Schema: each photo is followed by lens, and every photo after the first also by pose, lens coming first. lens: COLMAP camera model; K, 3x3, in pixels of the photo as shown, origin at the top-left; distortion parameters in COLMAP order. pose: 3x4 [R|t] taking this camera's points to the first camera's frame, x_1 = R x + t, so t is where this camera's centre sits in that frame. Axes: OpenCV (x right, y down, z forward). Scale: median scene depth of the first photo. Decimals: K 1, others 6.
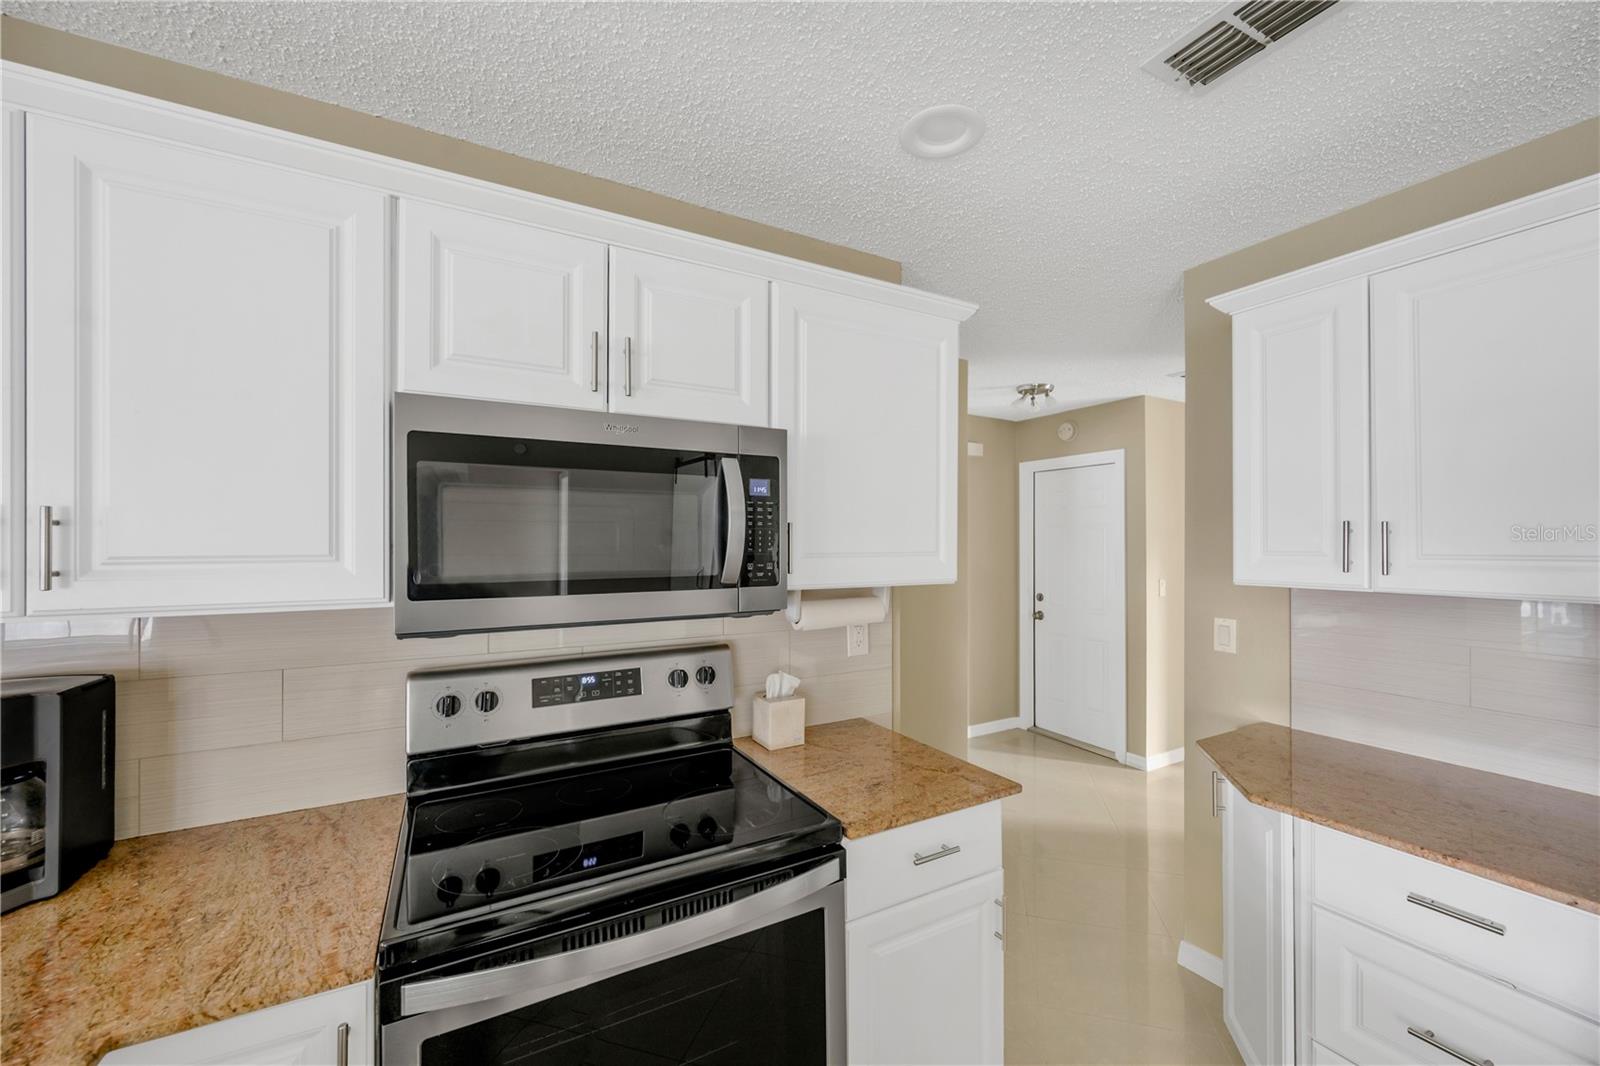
lens RADIAL K [[629.3, 0, 803.4], [0, 629.3, 539.3], [0, 0, 1]] dist [-0.000620, 0.000863]
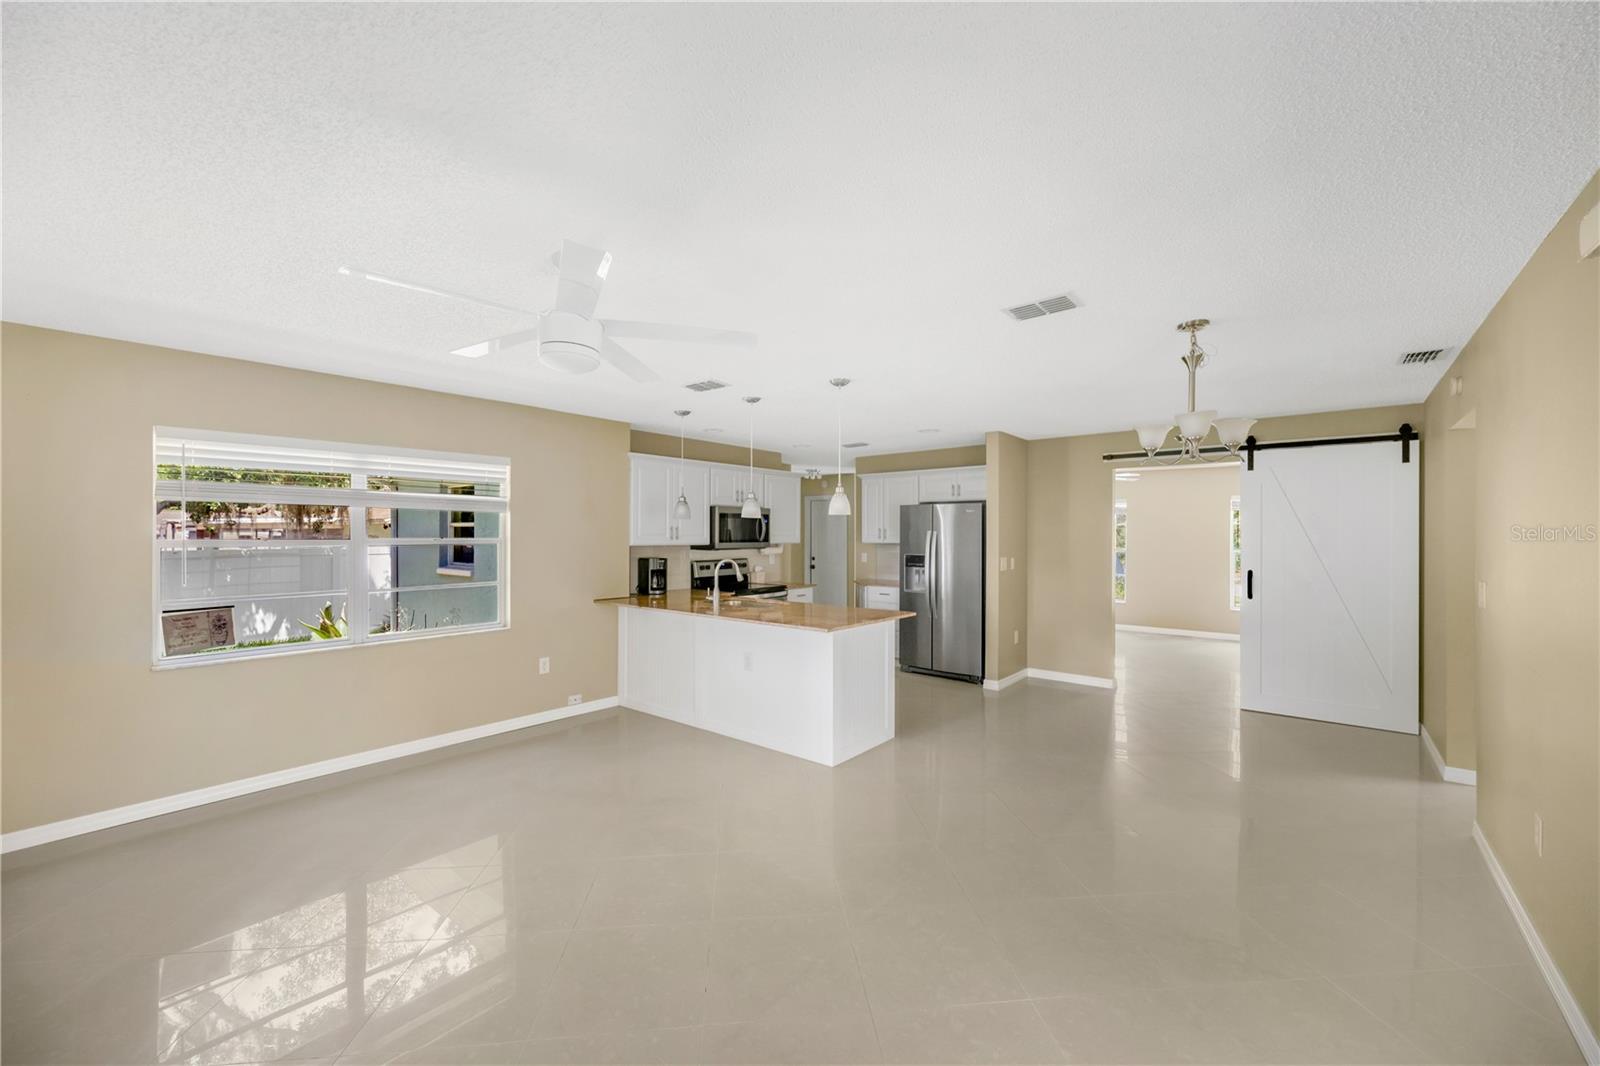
lens RADIAL K [[629.3, 0, 808.3], [0, 629.3, 536.5], [0, 0, 1]] dist [-0.000620, 0.000863]
pose [[0.931386, -0.000013, 0.364034, -1.437511], [-0.003294, 0.999959, 0.008464, -0.007585], [-0.364019, -0.009083, 0.931347, -3.389853]]
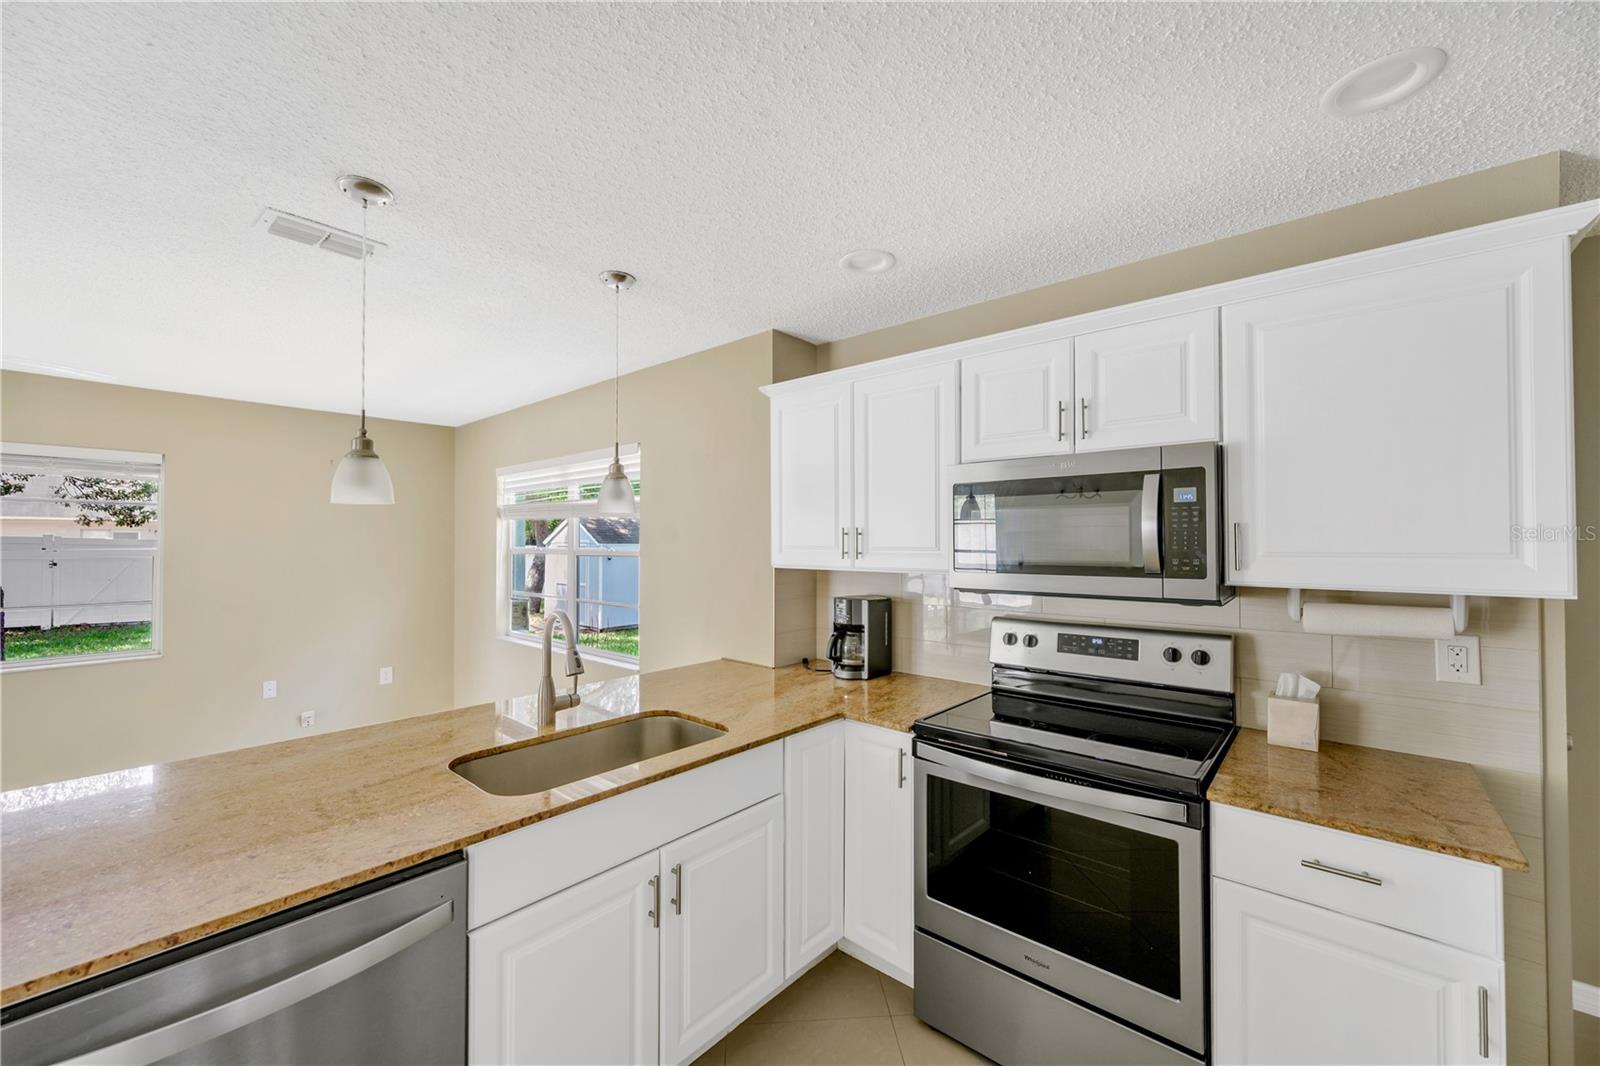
lens RADIAL K [[629.3, 0, 801.6], [0, 629.3, 532.8], [0, 0, 1]] dist [-0.000620, 0.000863]
pose [[0.339158, -0.010653, -0.940669, 0.774281], [0.004584, 0.999943, -0.009672, -0.003399], [0.940718, -0.001032, 0.339188, -0.078669]]
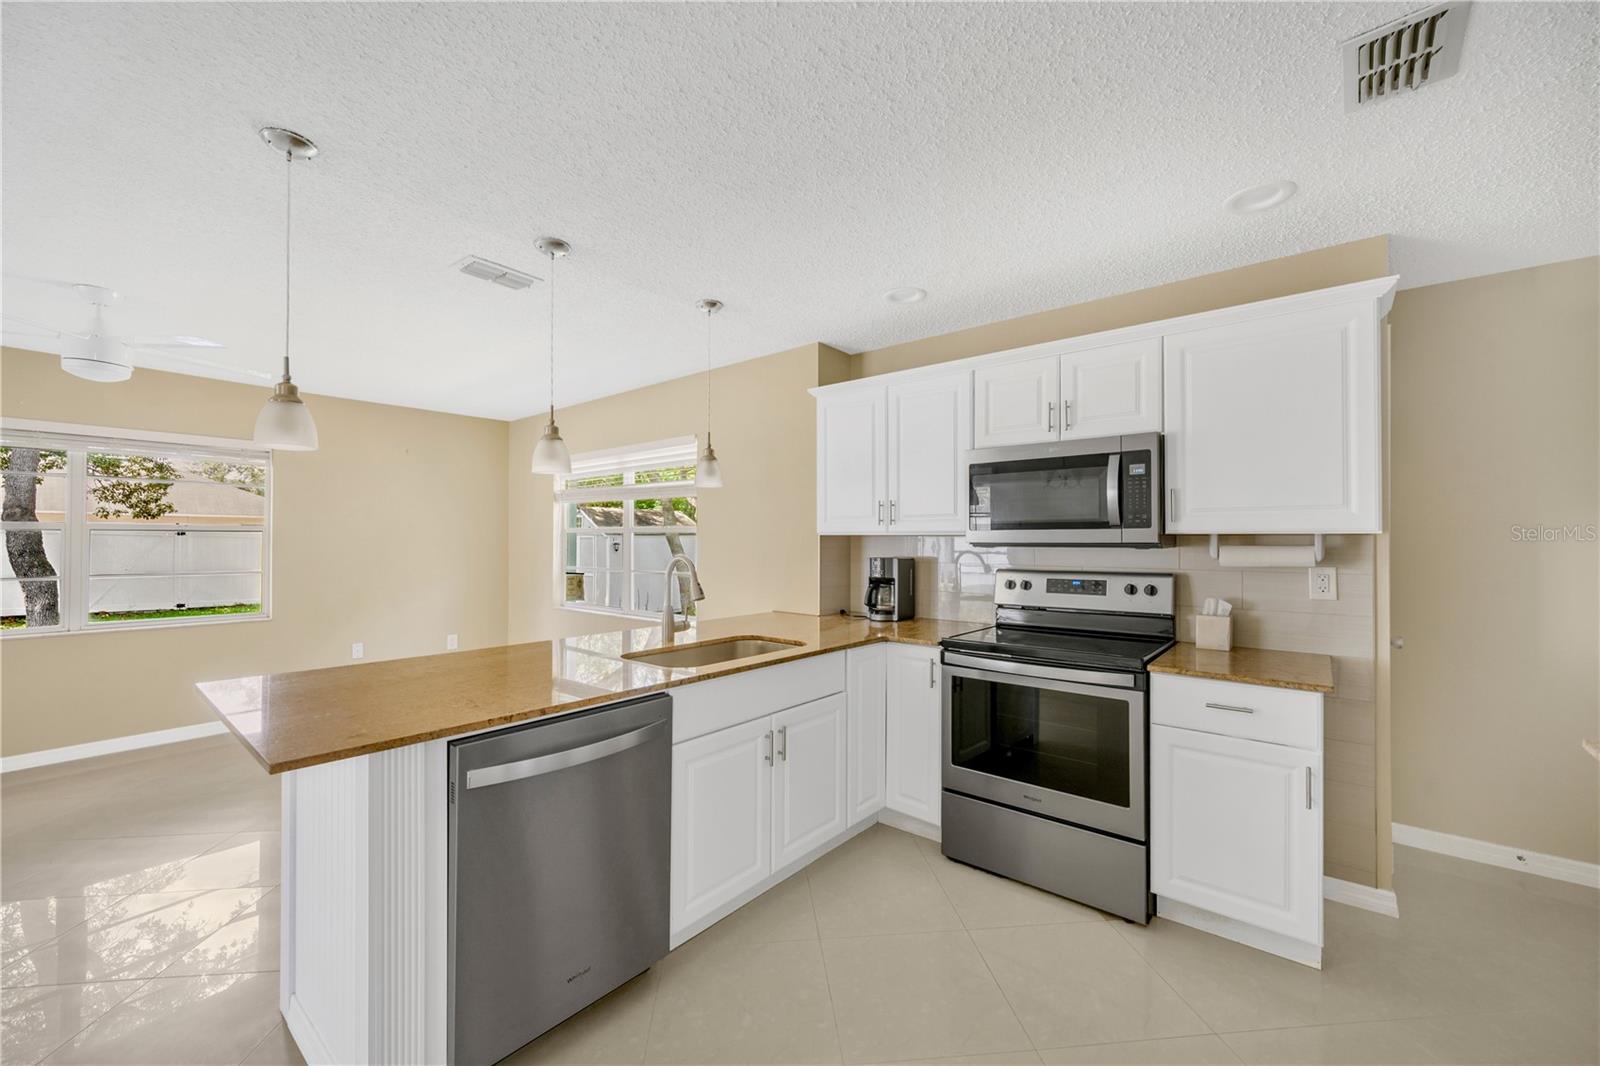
lens RADIAL K [[629.3, 0, 800.5], [0, 629.3, 536.1], [0, 0, 1]] dist [-0.000620, 0.000863]
pose [[0.358170, -0.003849, -0.933649, 1.139141], [0.002533, 0.999992, -0.003151, 0.095546], [0.933653, -0.001236, 0.358177, -0.428227]]
